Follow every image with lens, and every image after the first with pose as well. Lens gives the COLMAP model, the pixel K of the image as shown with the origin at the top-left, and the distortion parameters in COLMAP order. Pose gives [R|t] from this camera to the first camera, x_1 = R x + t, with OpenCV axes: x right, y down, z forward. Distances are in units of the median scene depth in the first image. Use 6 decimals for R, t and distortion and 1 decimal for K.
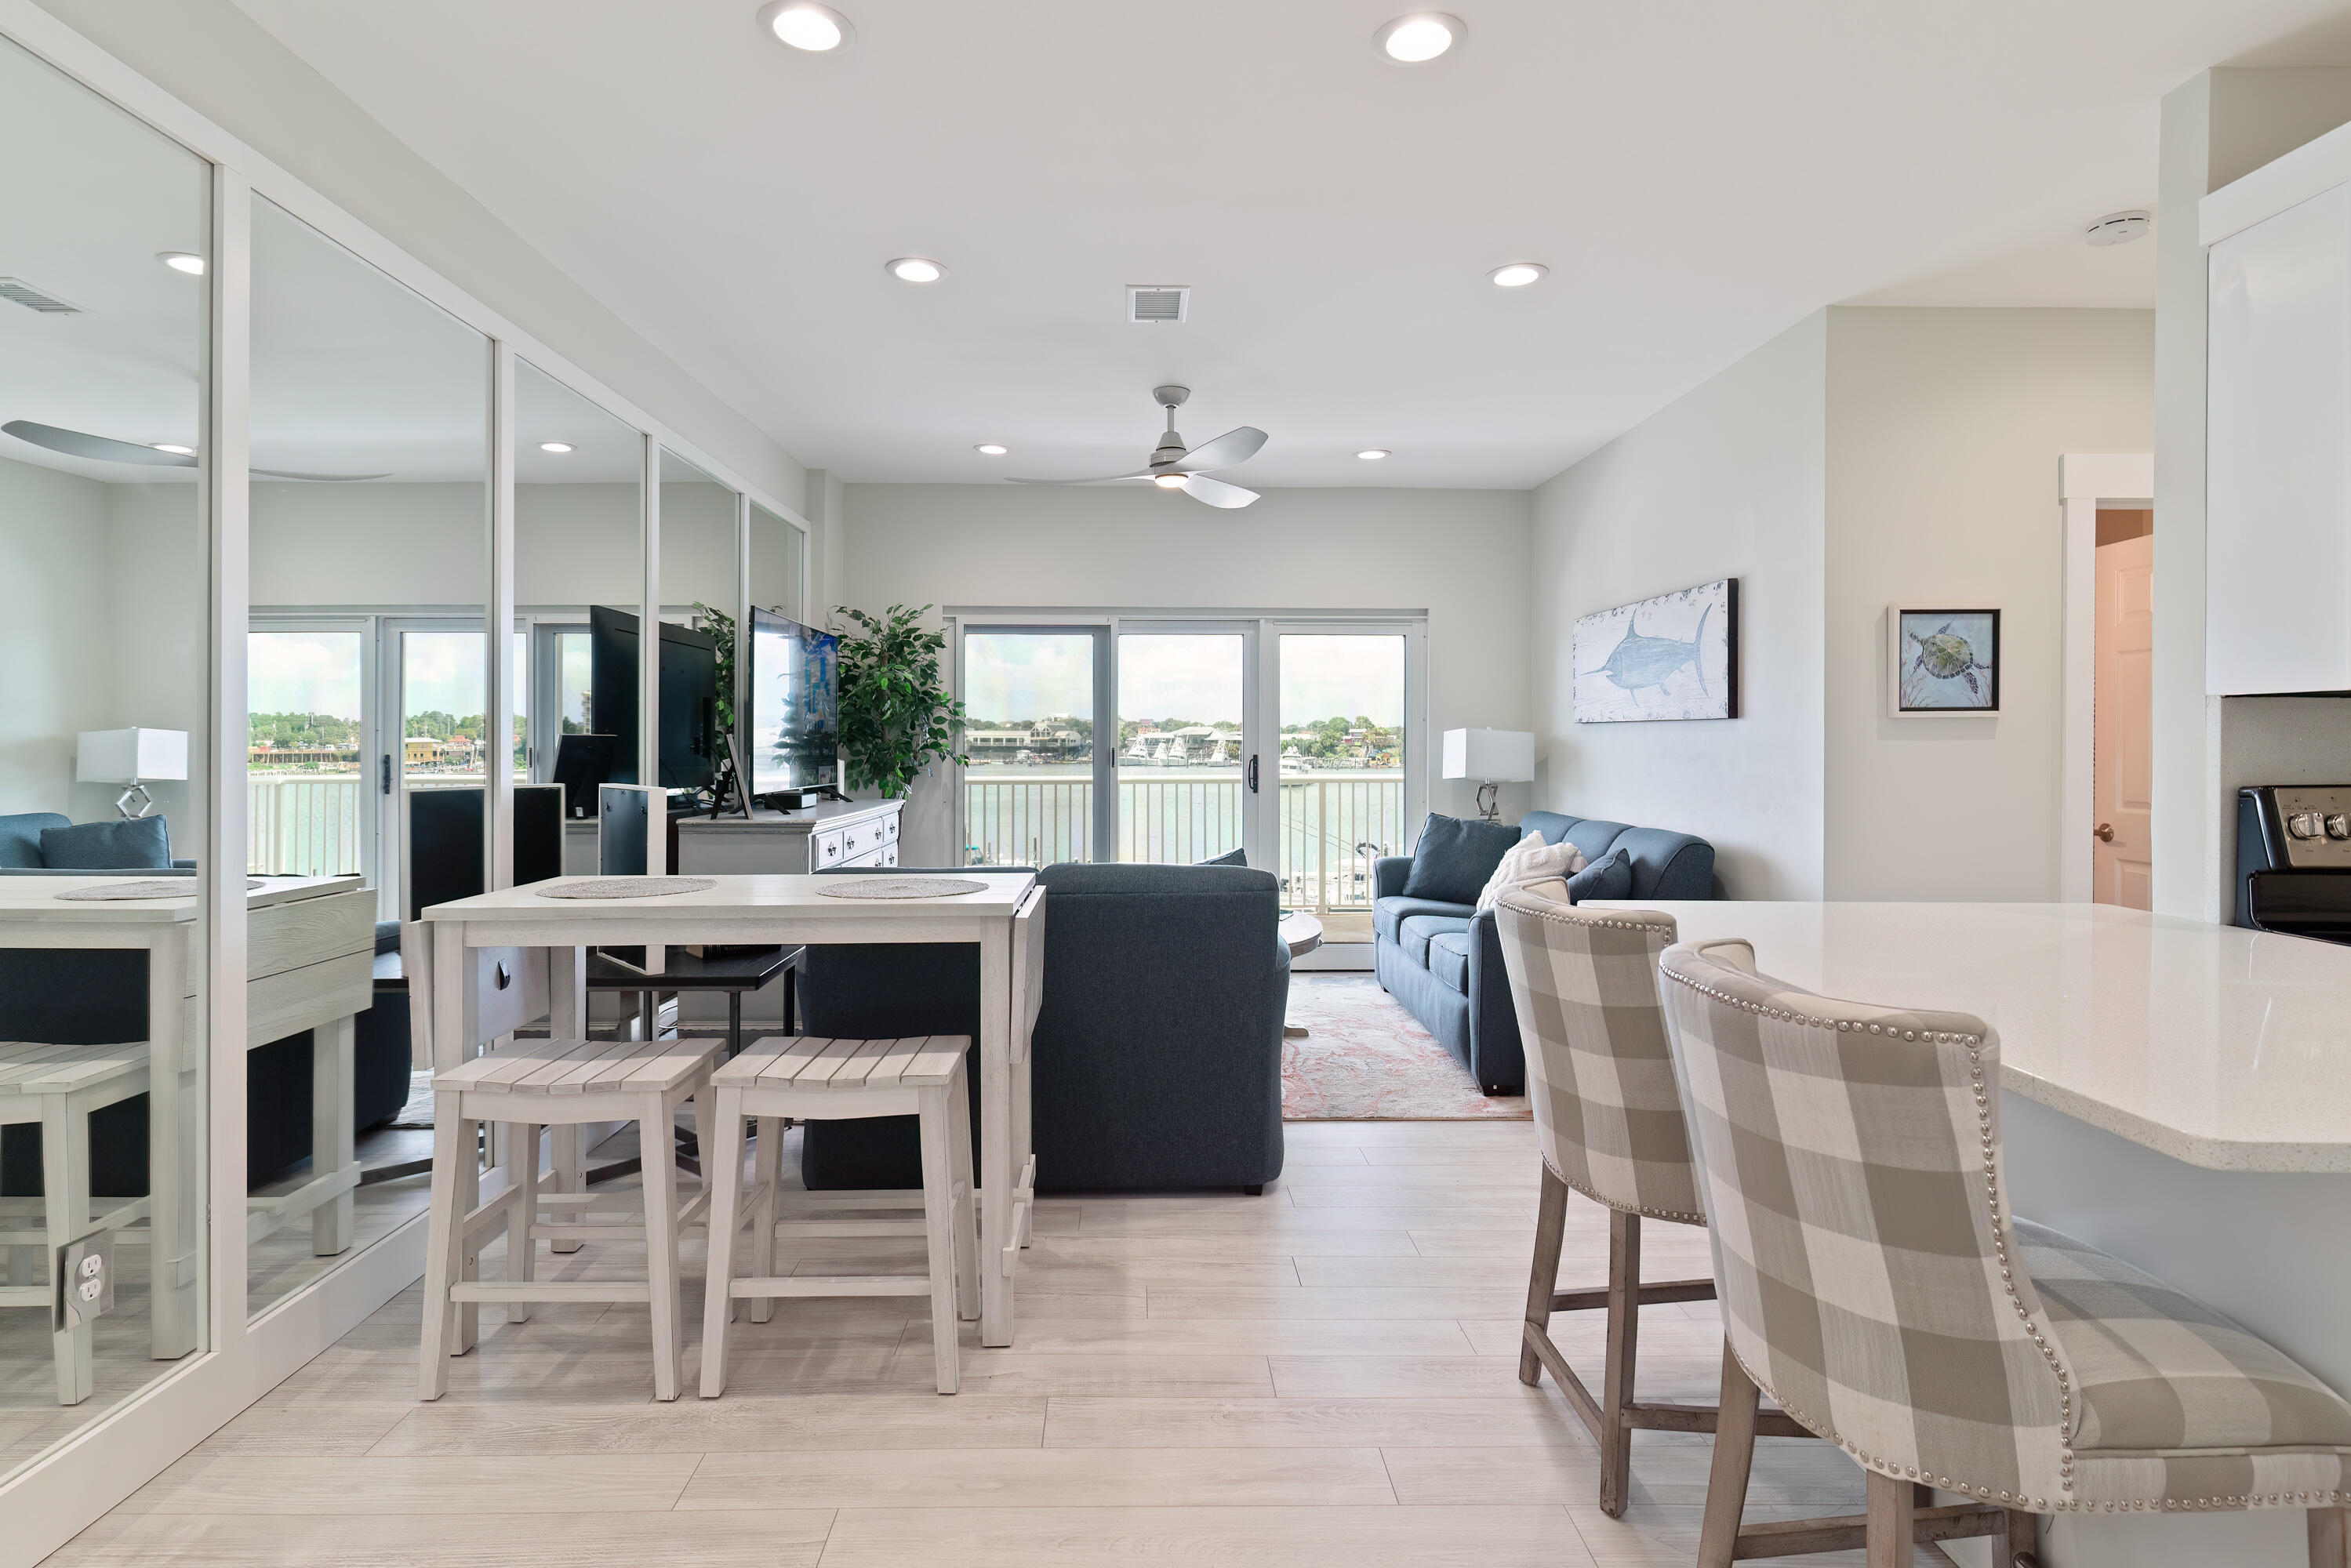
lens RADIAL K [[1144.4, 0, 1156.1], [0, 1144.4, 742.5], [0, 0, 1]] dist [-0.002092, 0.003717]
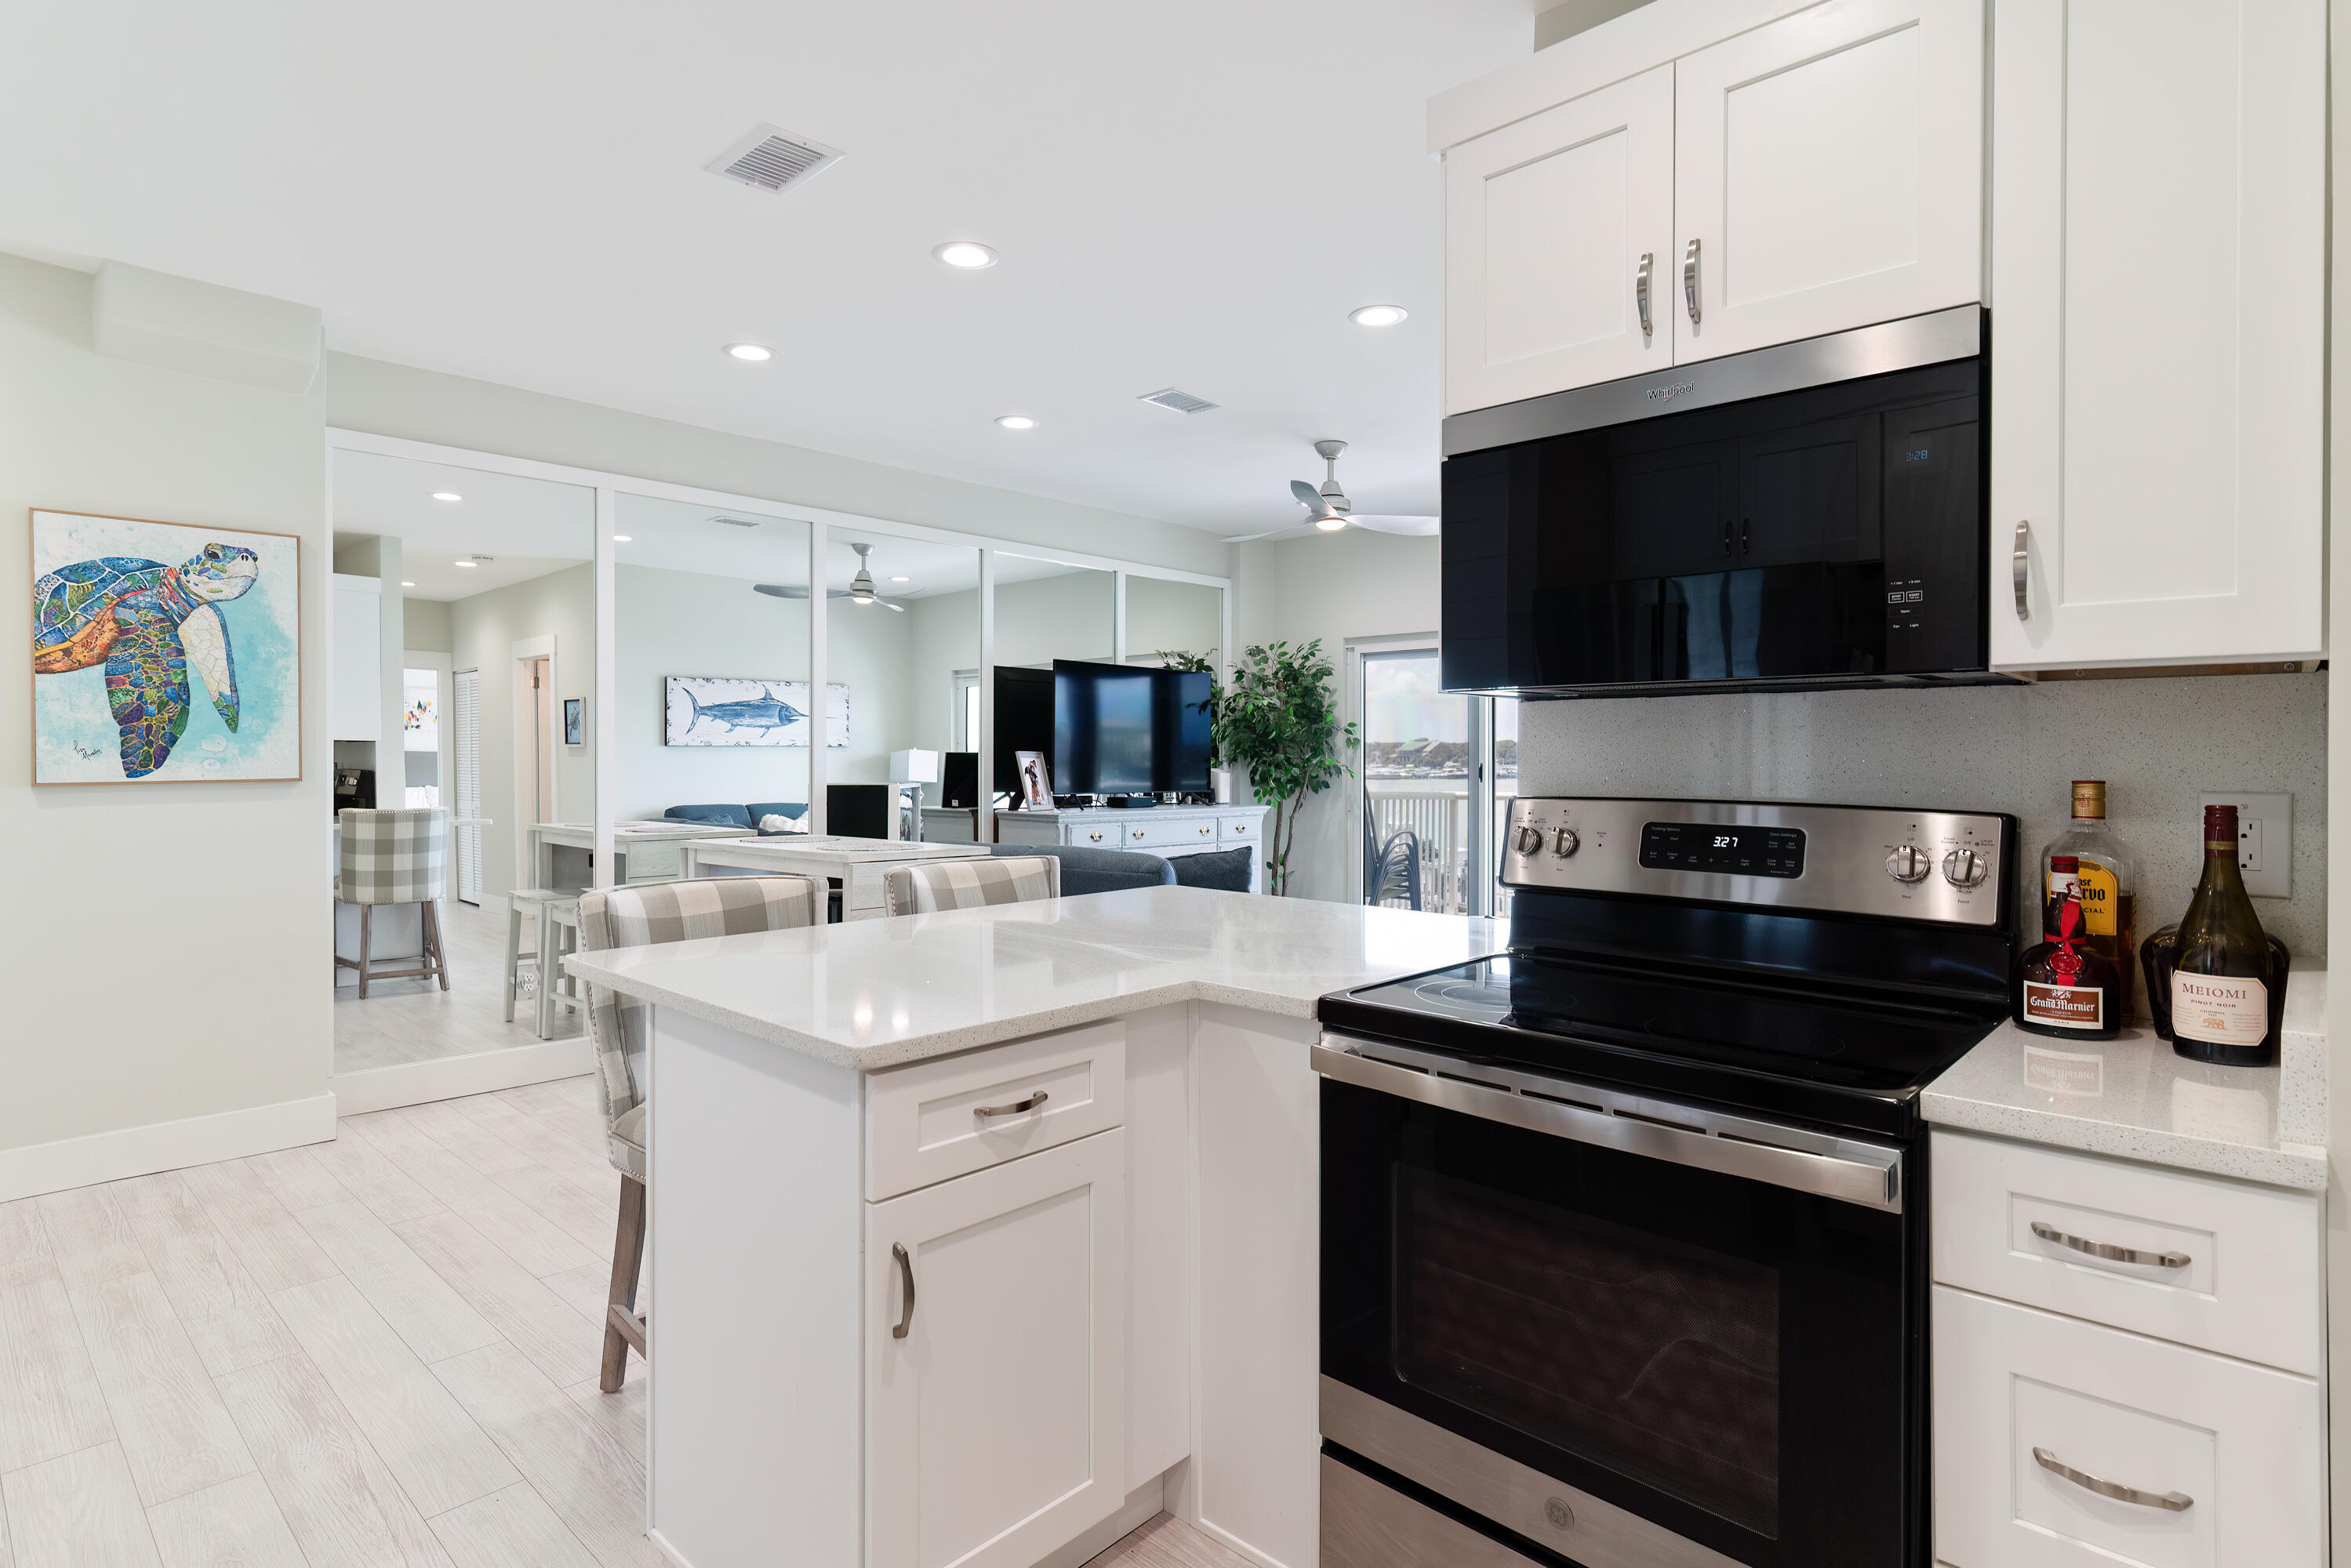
lens RADIAL K [[1152.9, 0, 1173.6], [0, 1152.9, 763.5], [0, 0, 1]] dist [-0.000875, -0.000599]
pose [[0.737815, 0.001671, -0.675001, 0.835905], [-0.000777, 0.999998, 0.001627, 0.005815], [0.675003, -0.000676, 0.737815, 0.074675]]
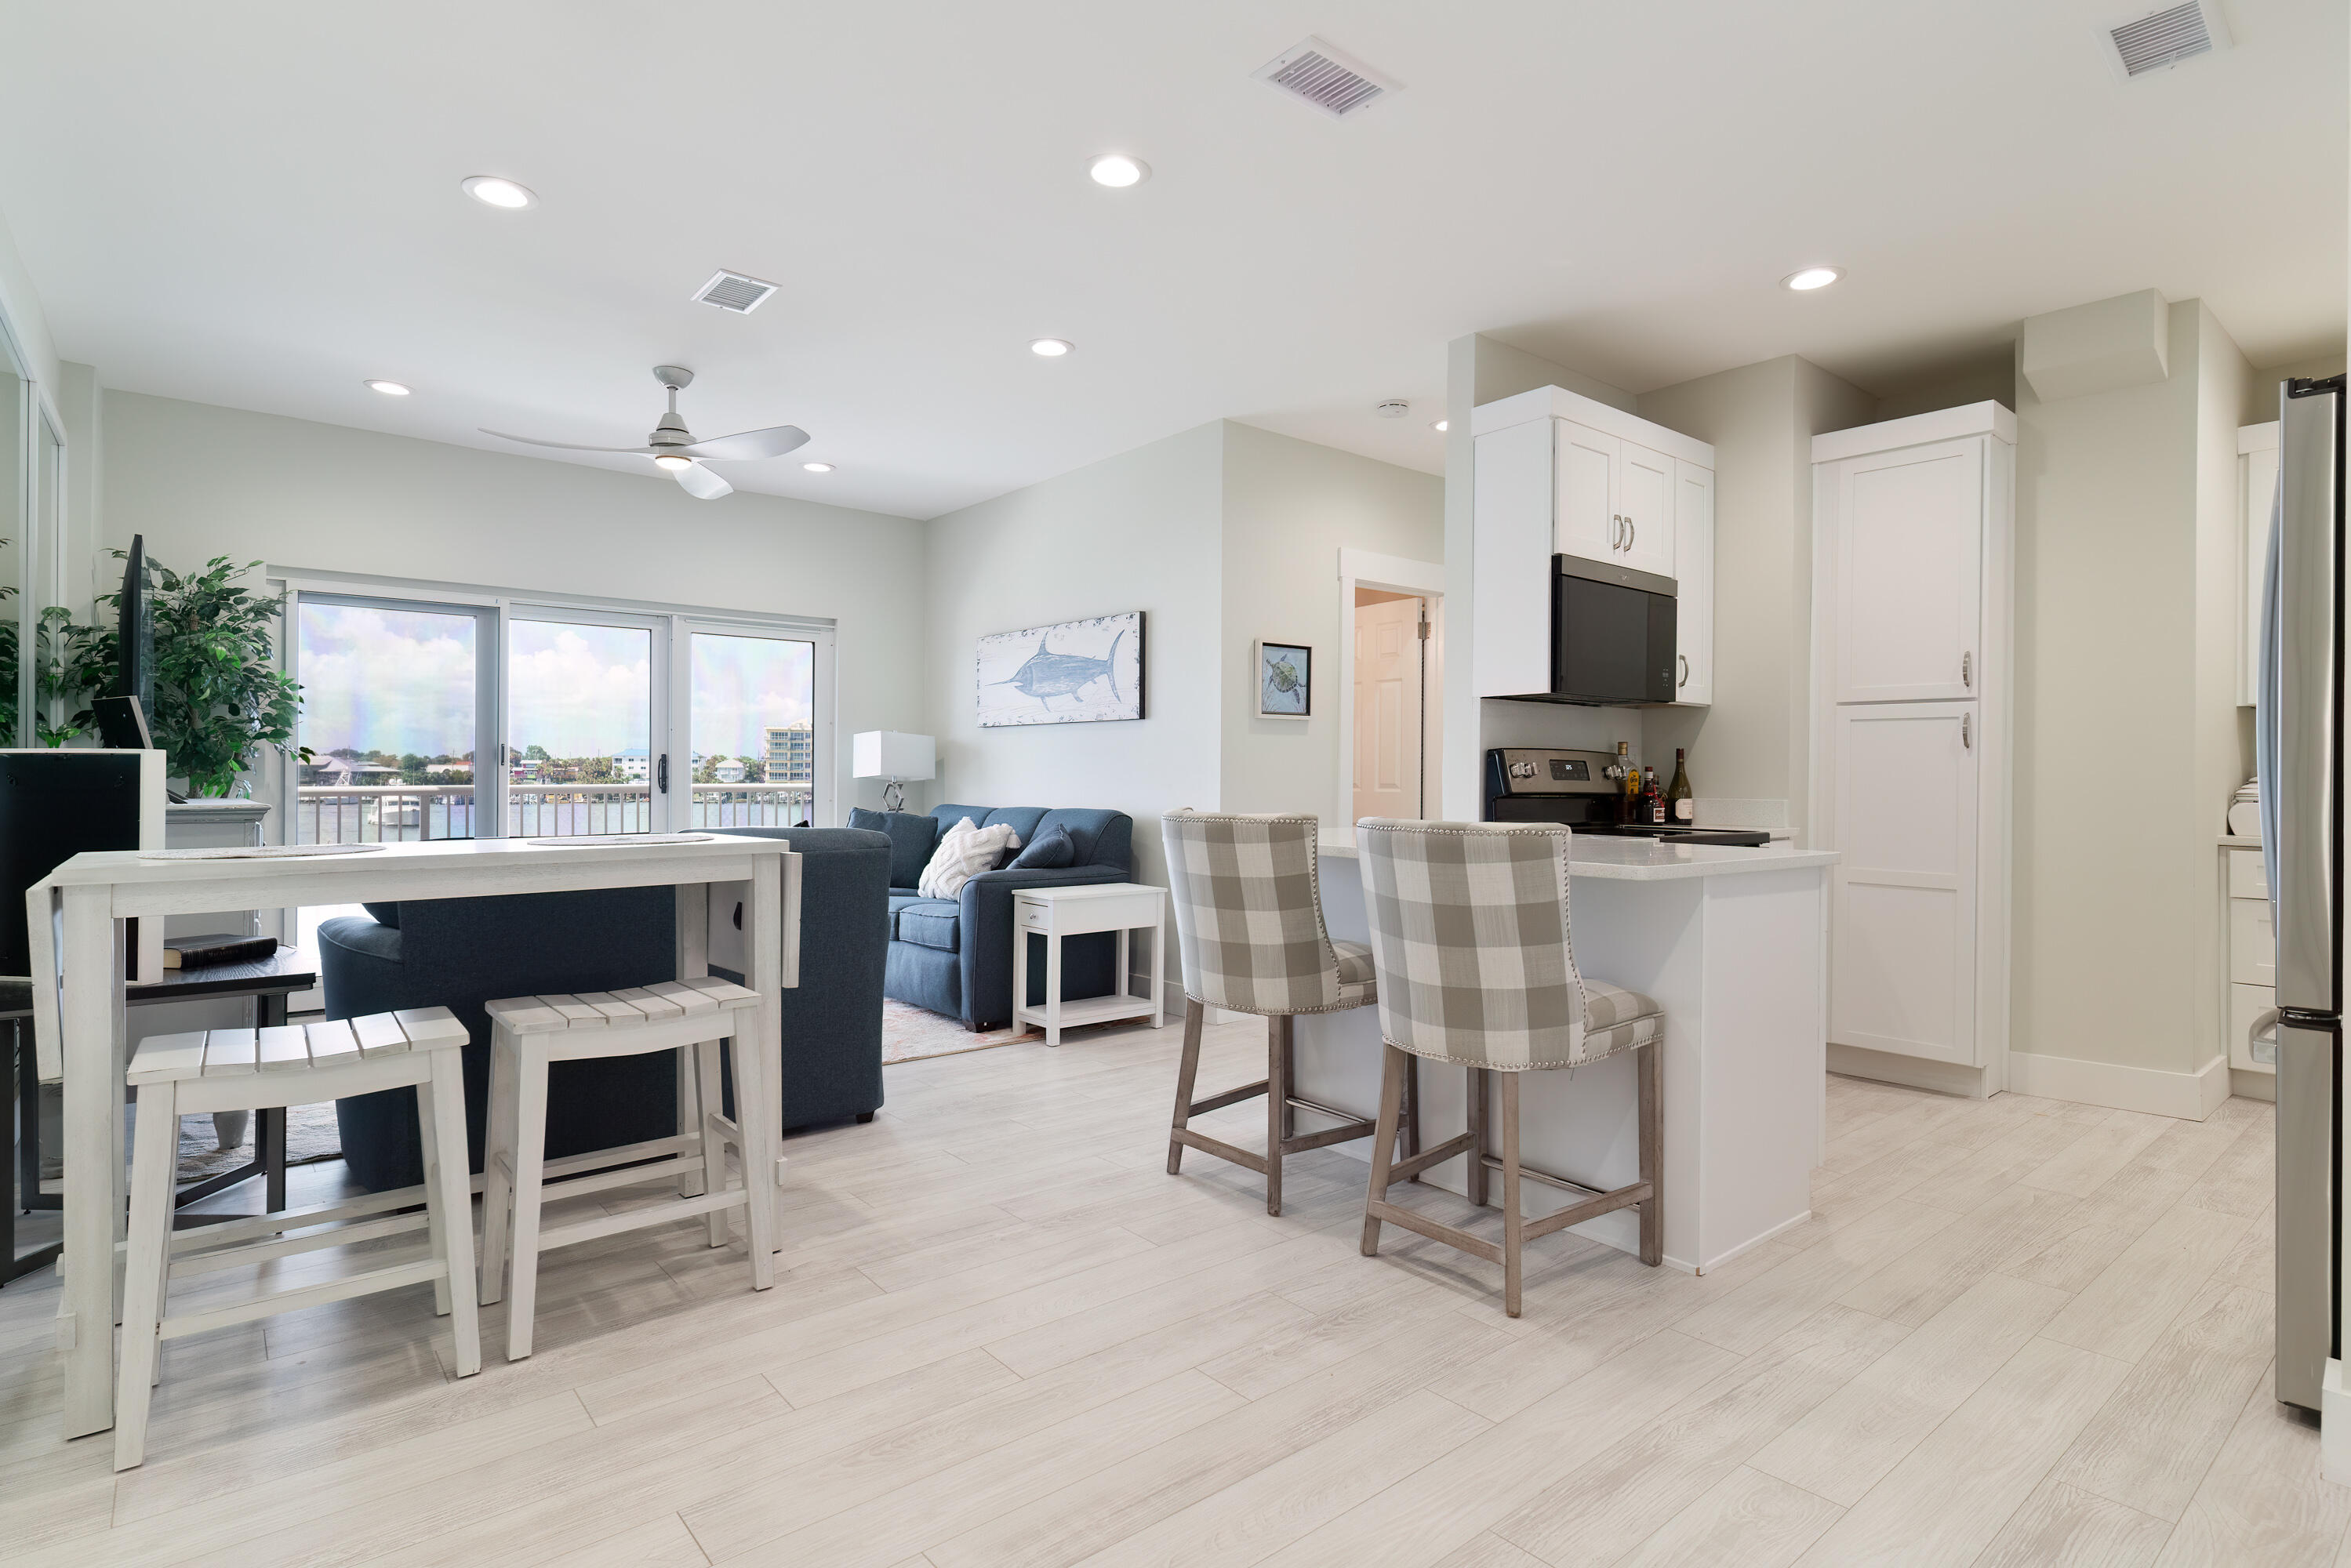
lens RADIAL K [[1144.4, 0, 1150.6], [0, 1144.4, 777.2], [0, 0, 1]] dist [-0.002092, 0.003717]
pose [[0.793760, 0.001263, 0.608229, -0.326262], [-0.003699, 0.999989, 0.002751, 0.048120], [-0.608219, -0.004433, 0.793757, -0.045731]]
